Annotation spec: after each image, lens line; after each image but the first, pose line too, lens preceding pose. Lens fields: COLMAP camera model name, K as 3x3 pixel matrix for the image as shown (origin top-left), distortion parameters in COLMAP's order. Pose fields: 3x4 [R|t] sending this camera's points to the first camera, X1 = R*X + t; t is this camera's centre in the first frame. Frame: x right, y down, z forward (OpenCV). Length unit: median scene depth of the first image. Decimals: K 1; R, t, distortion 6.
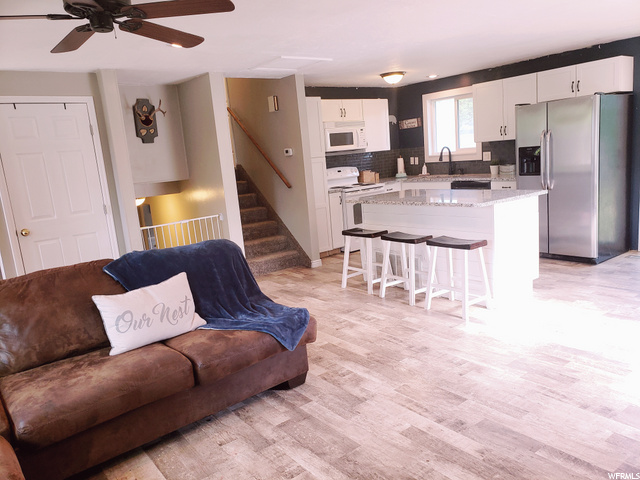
lens RADIAL K [[501.2, 0, 320.0], [0, 501.2, 240.0], [0, 0, 1]] dist [0.114886, -0.195380]
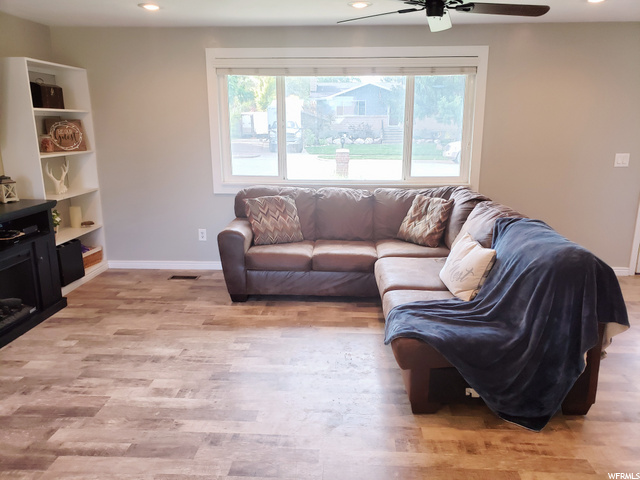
lens RADIAL K [[501.2, 0, 320.0], [0, 501.2, 240.0], [0, 0, 1]] dist [0.114886, -0.195380]
pose [[-0.658784, 0.258674, -0.706464, 0.597696], [-0.070365, 0.913730, 0.400182, -0.304601], [0.749034, 0.313344, -0.583750, 1.326756]]
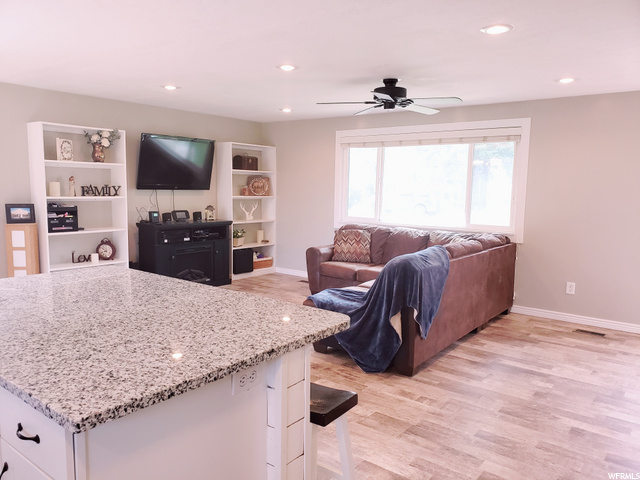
lens RADIAL K [[484.7, 0, 318.9], [0, 484.7, 257.3], [0, 0, 1]] dist [0.062484, -0.002474]
pose [[-0.967054, 0.109582, -0.229780, 0.233244], [0.026676, 0.941263, 0.336619, -0.401349], [0.253171, 0.319399, -0.913175, 2.181823]]
